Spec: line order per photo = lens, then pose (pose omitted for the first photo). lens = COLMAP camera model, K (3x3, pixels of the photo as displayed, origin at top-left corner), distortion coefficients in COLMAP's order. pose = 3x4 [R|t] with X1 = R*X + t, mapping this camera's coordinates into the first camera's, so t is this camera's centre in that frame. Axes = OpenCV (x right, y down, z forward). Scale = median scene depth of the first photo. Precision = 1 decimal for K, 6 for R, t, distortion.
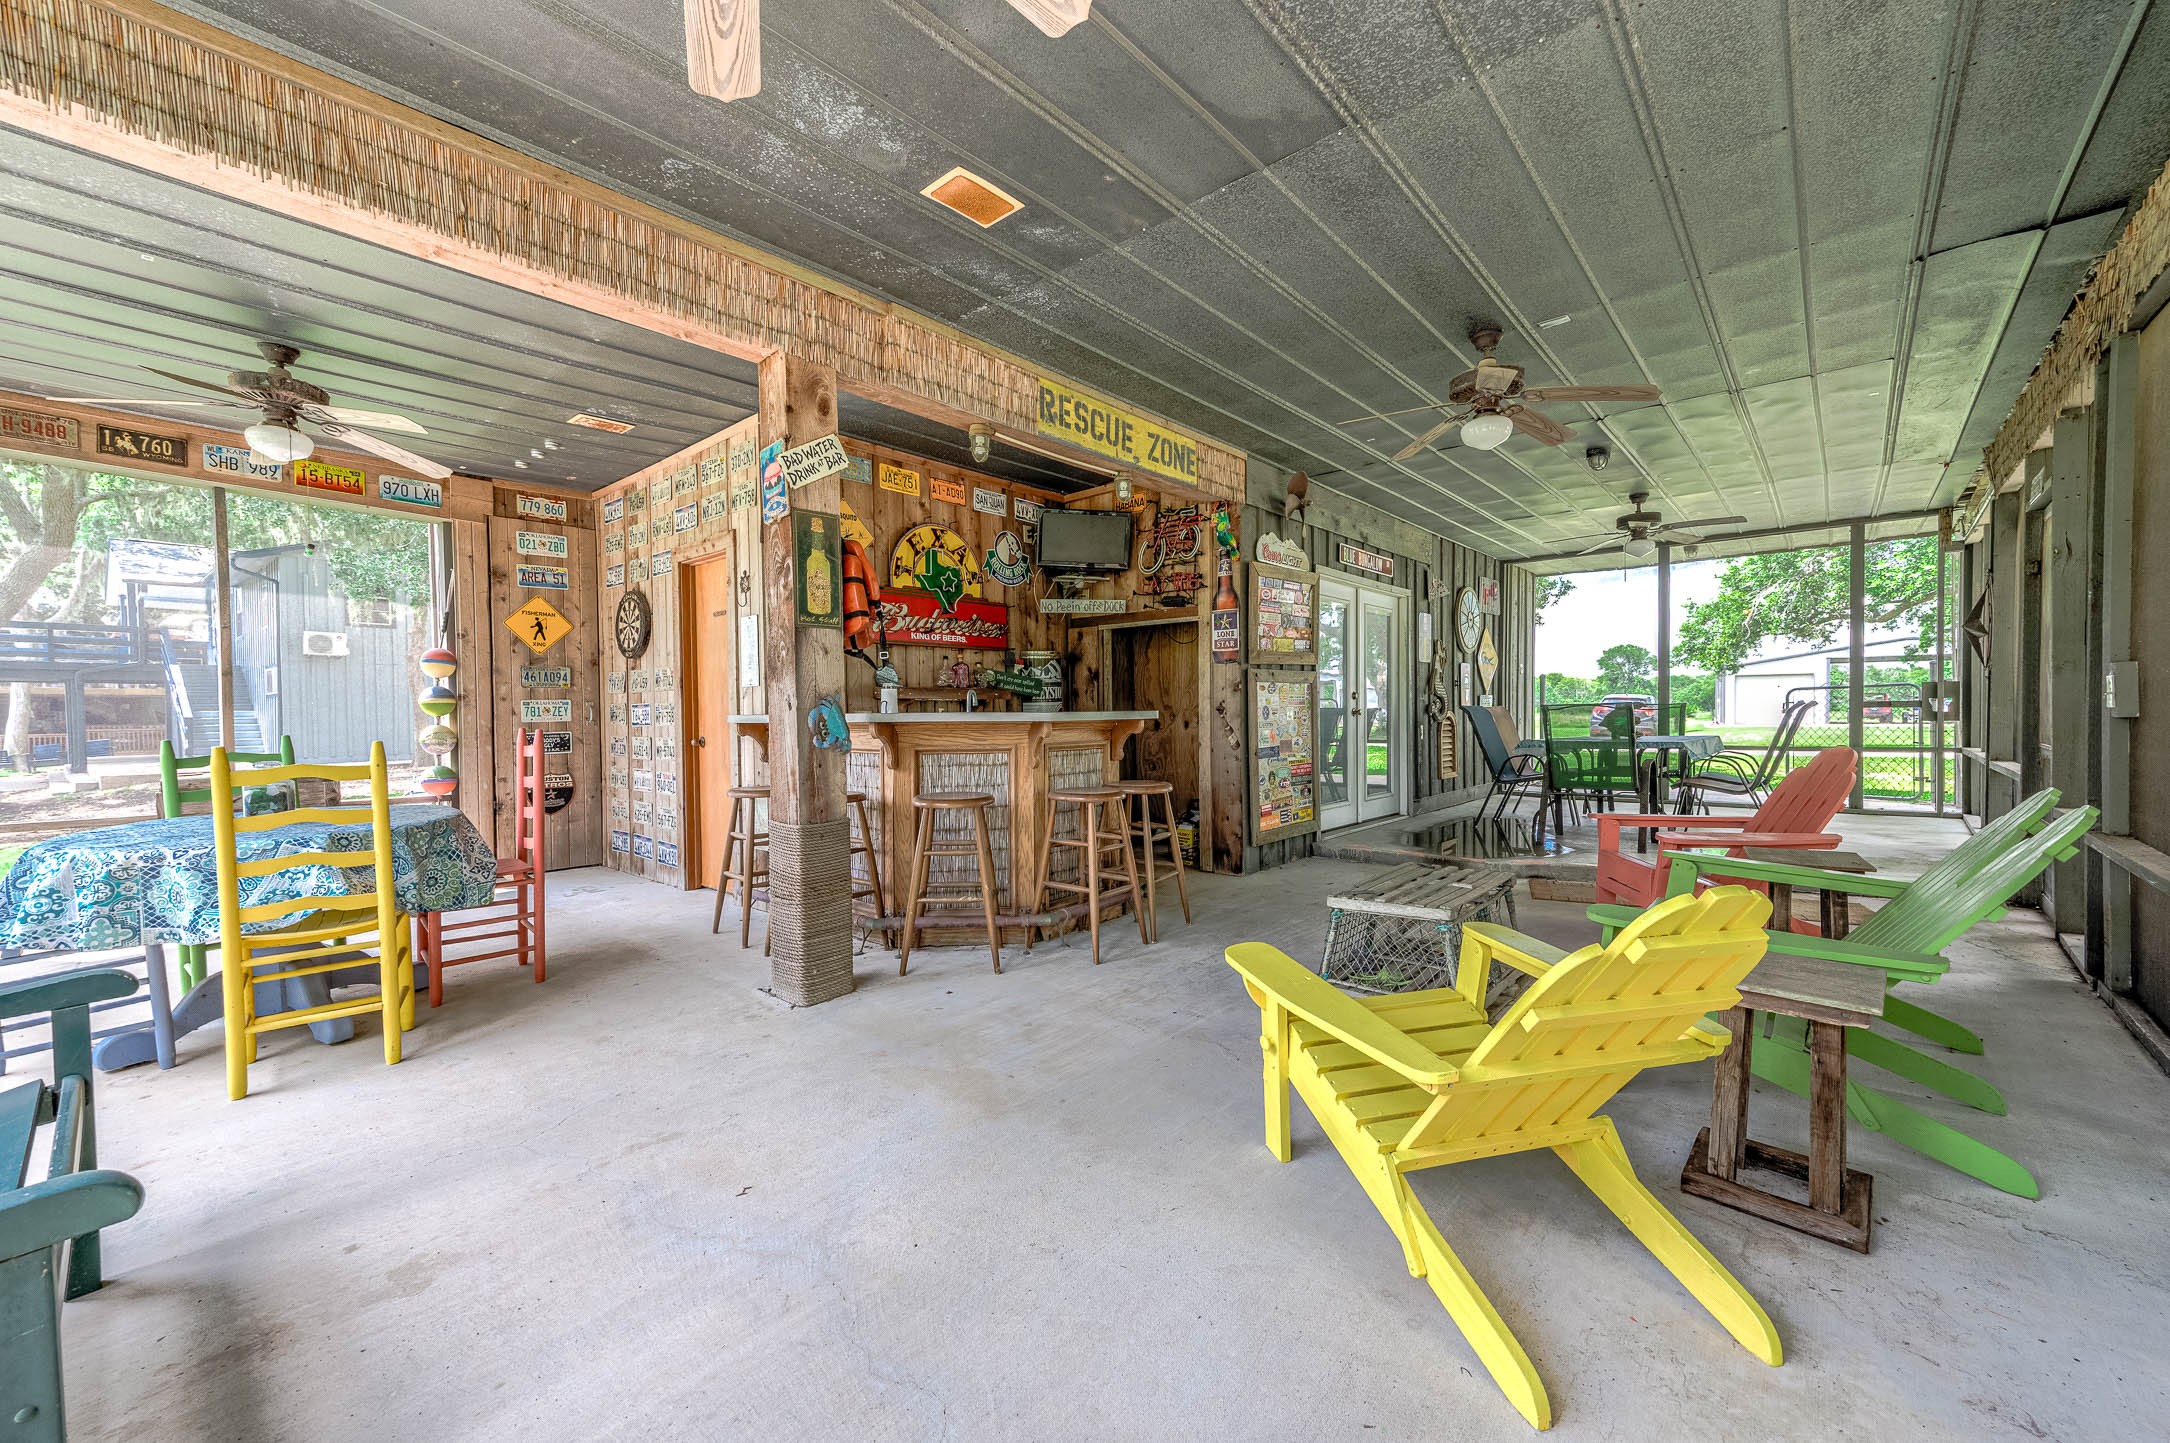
lens RADIAL K [[848.2, 0, 1092.1], [0, 848.2, 728.6], [0, 0, 1]] dist [0.021220, 0.001279]
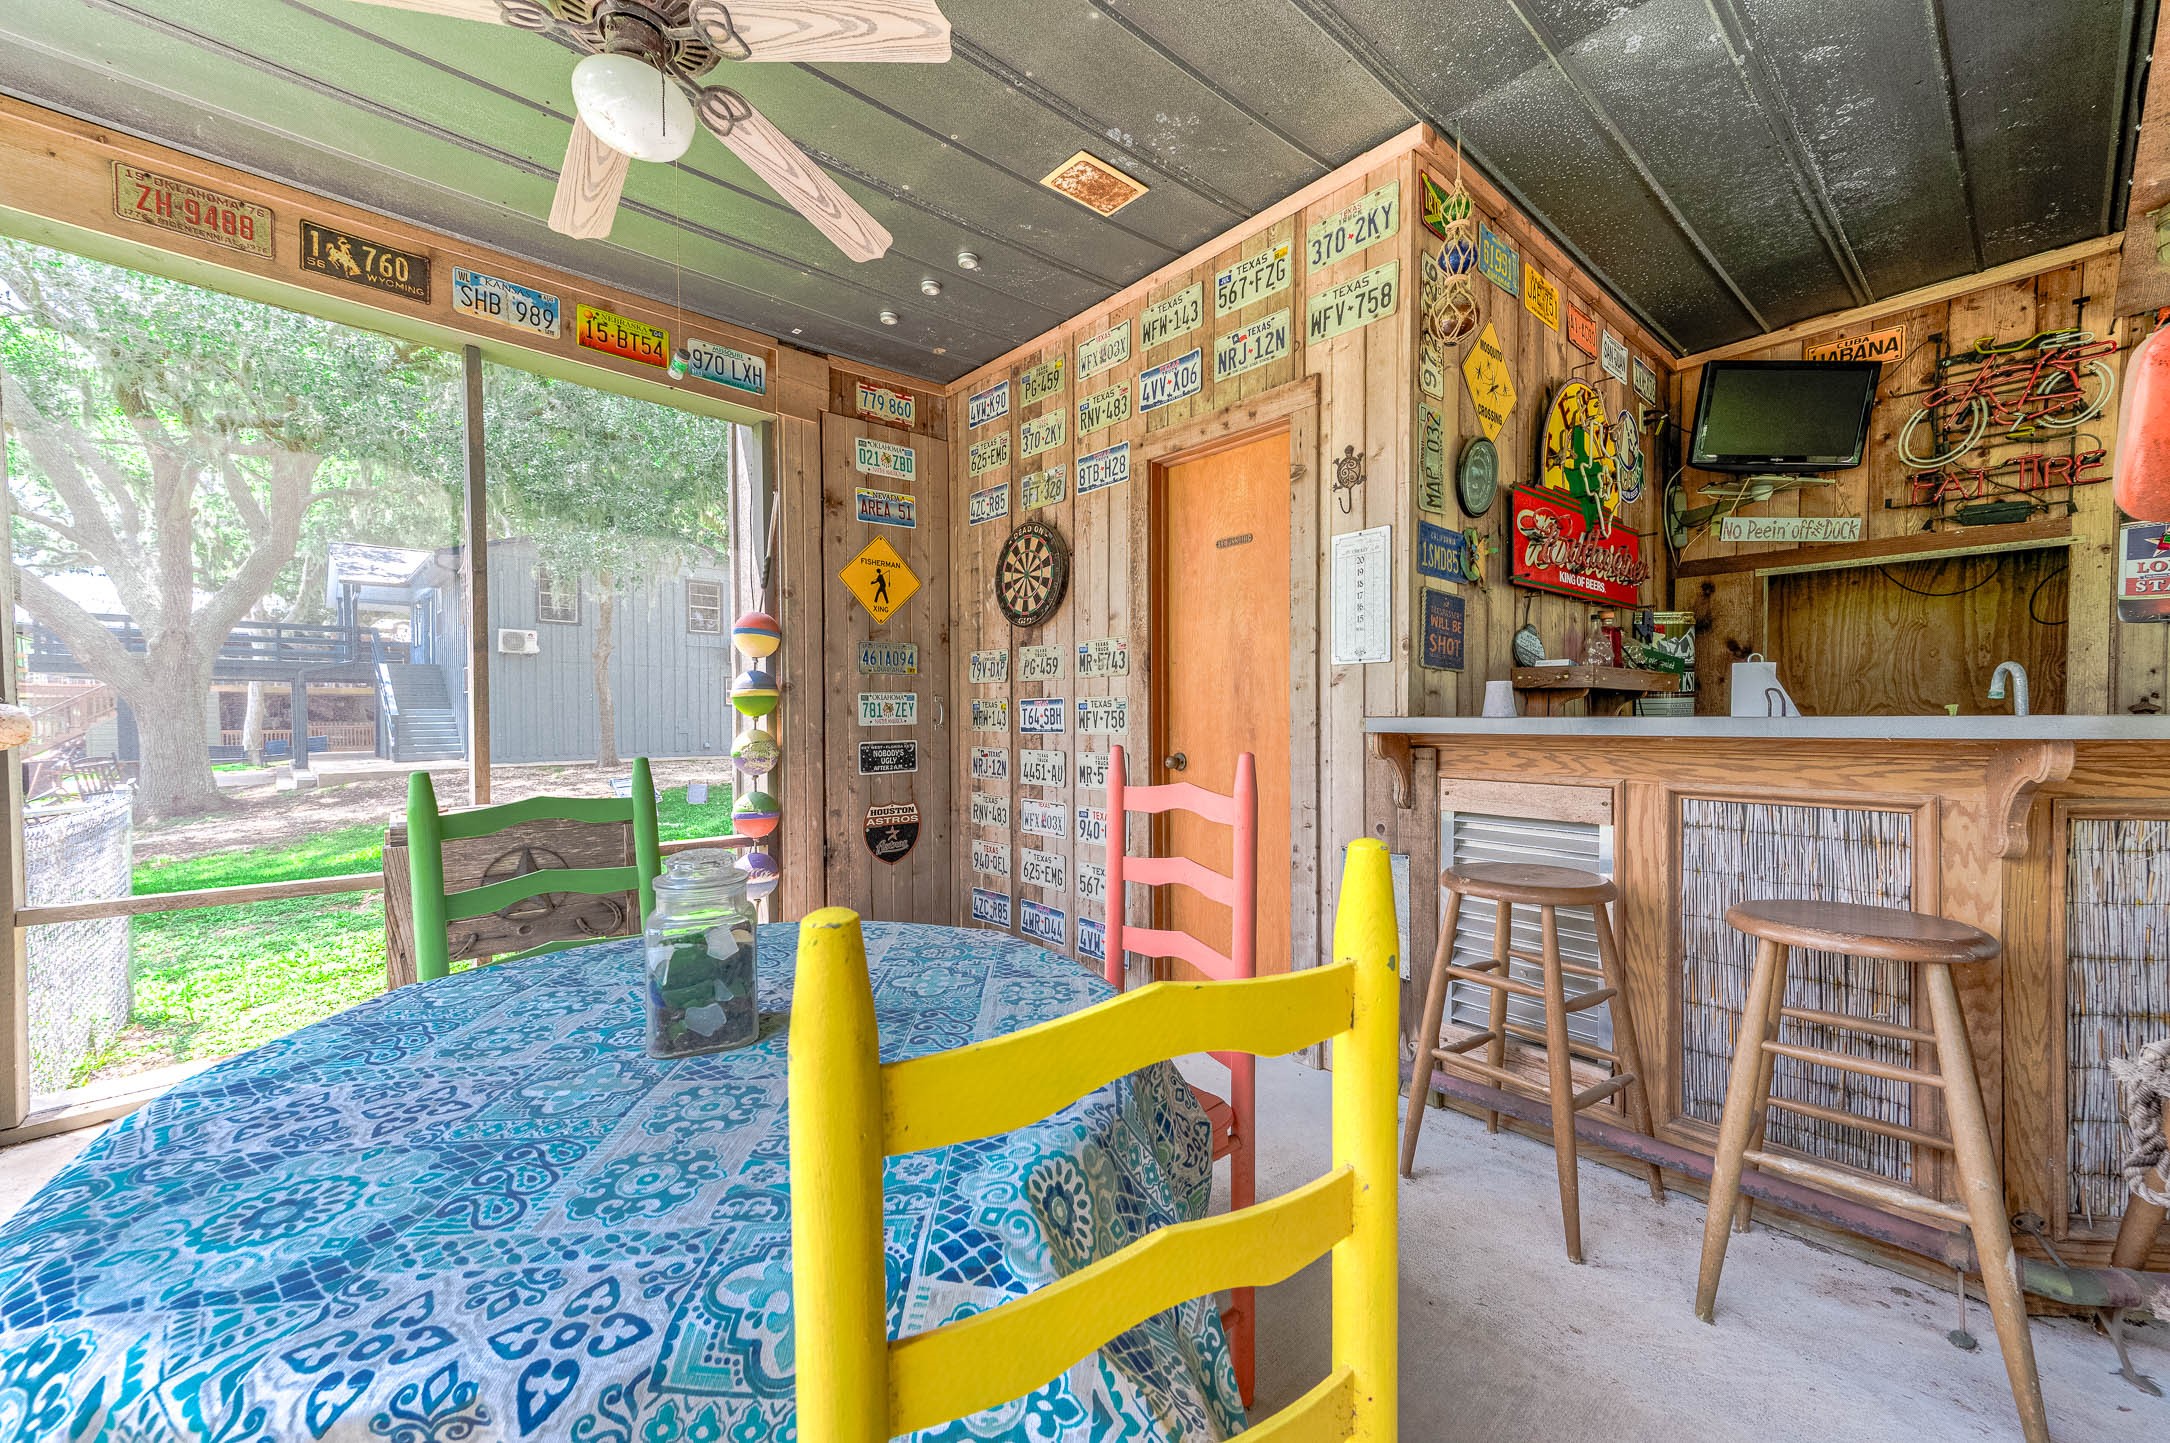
lens RADIAL K [[848.2, 0, 1096.0], [0, 848.2, 728.4], [0, 0, 1]] dist [0.021220, 0.001279]
pose [[0.993039, 0.007309, -0.117555, -0.413165], [-0.007688, 0.999967, -0.002774, -0.004994], [0.117531, 0.003659, 0.993062, 0.374052]]
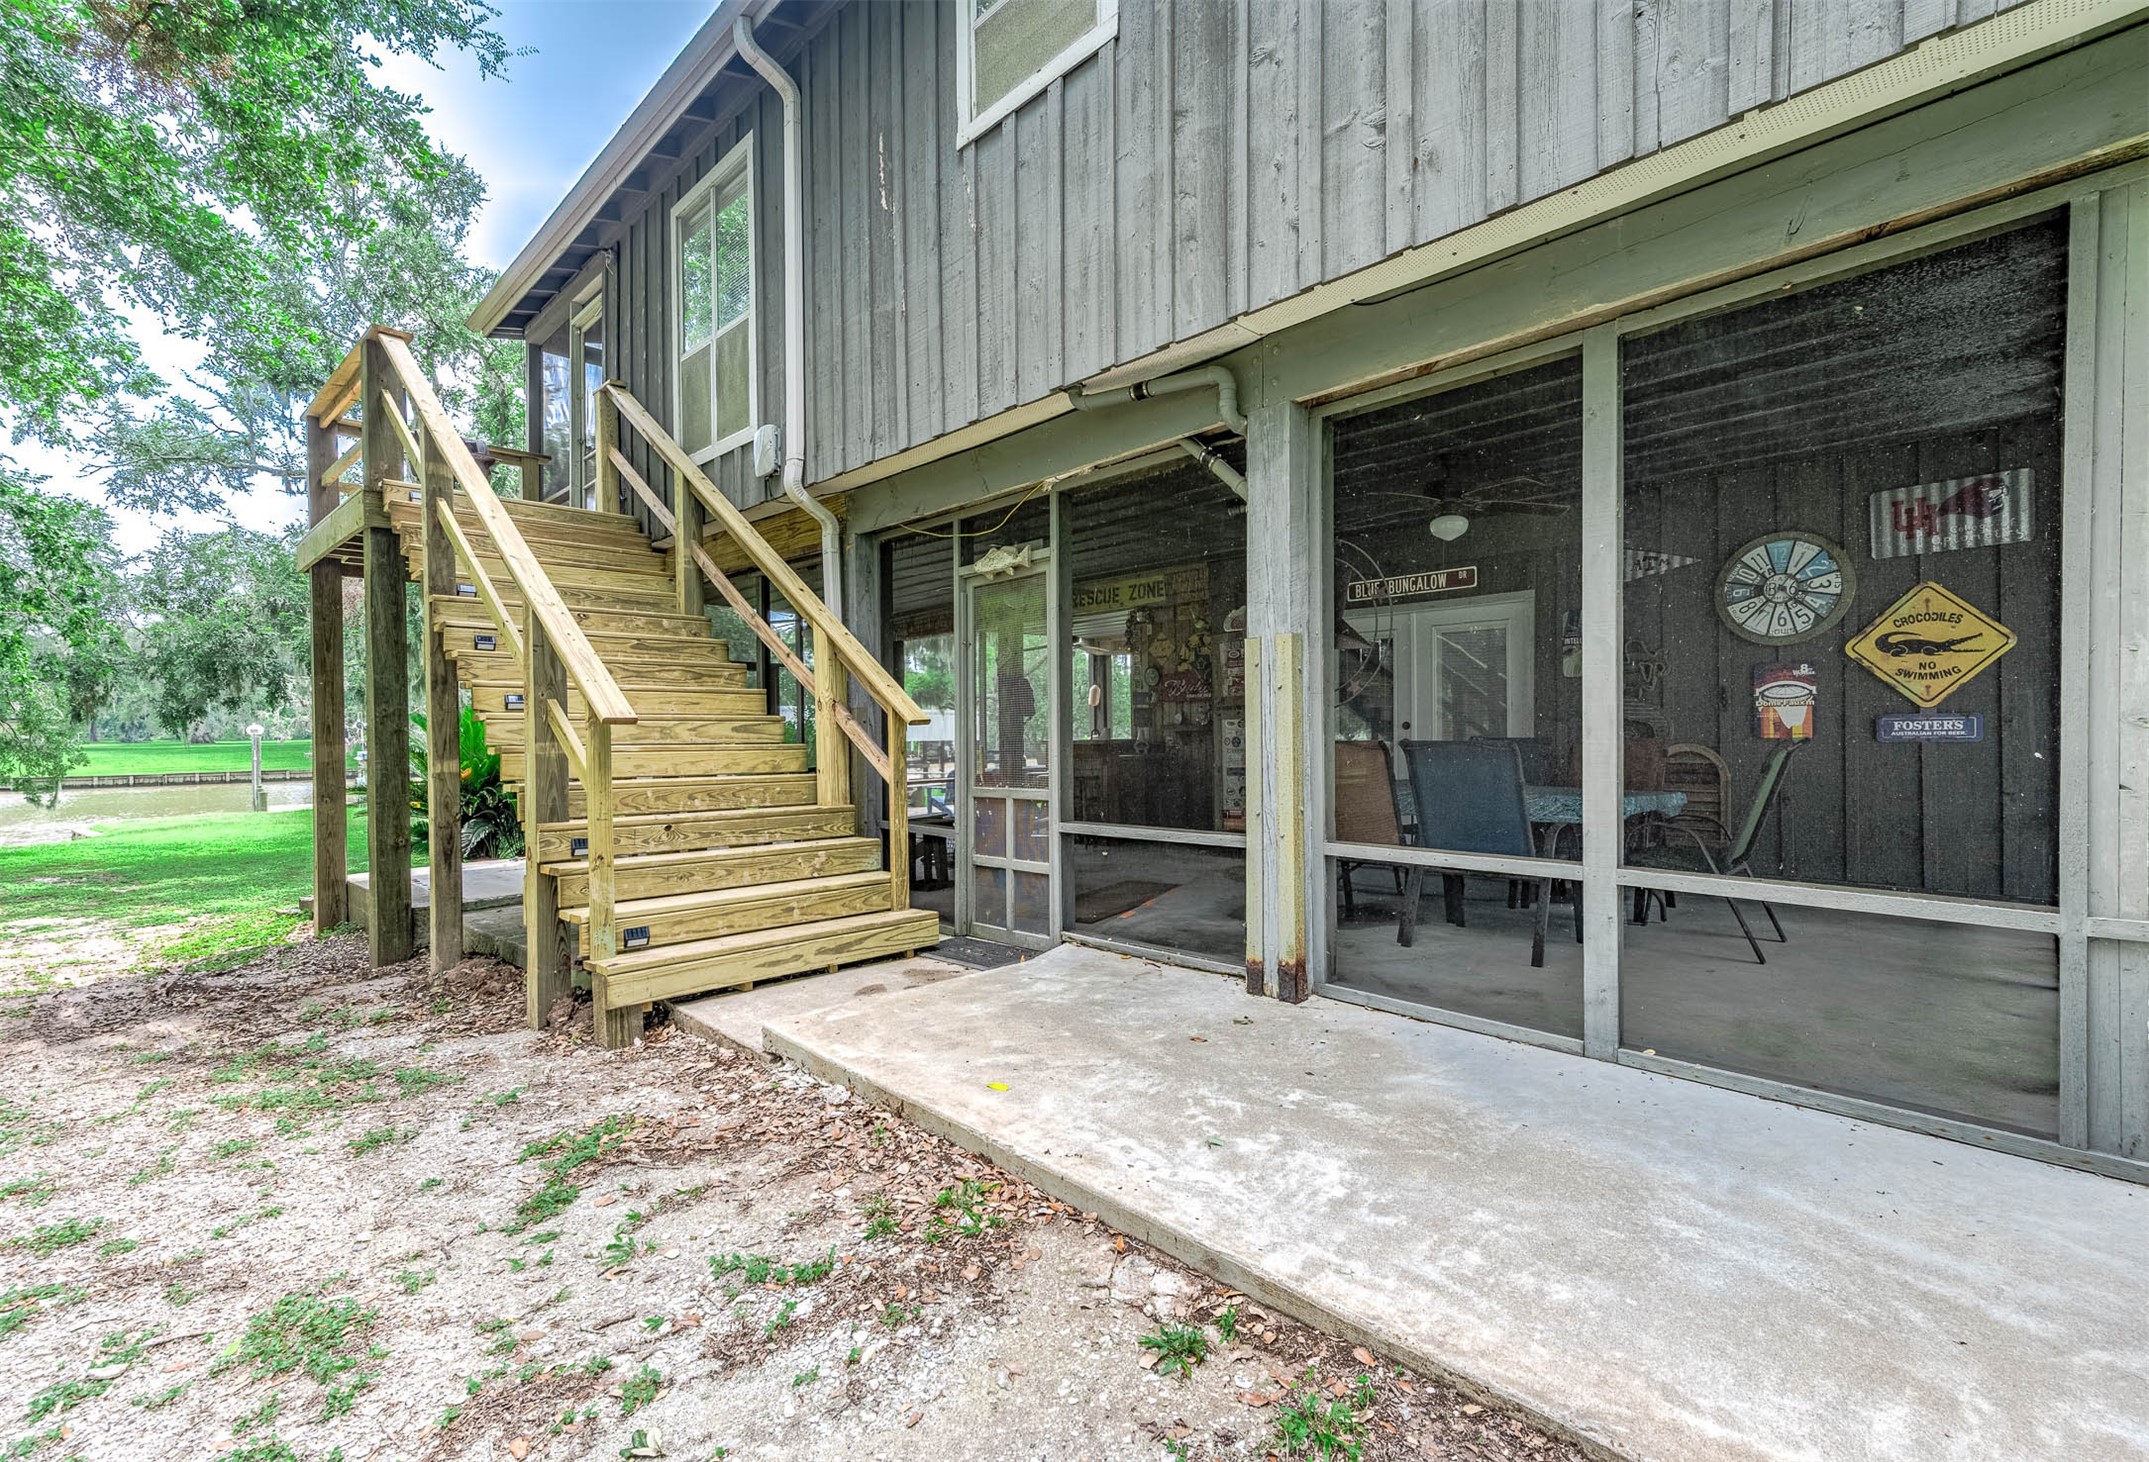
lens RADIAL K [[935.2, 0, 1095.6], [0, 935.2, 731.5], [0, 0, 1]] dist [0.009548, -0.000606]
pose [[-0.068910, 0.007721, -0.997593, 1.680514], [-0.012801, 0.999881, 0.008623, -0.043683], [0.997541, 0.013364, -0.068803, 0.869182]]
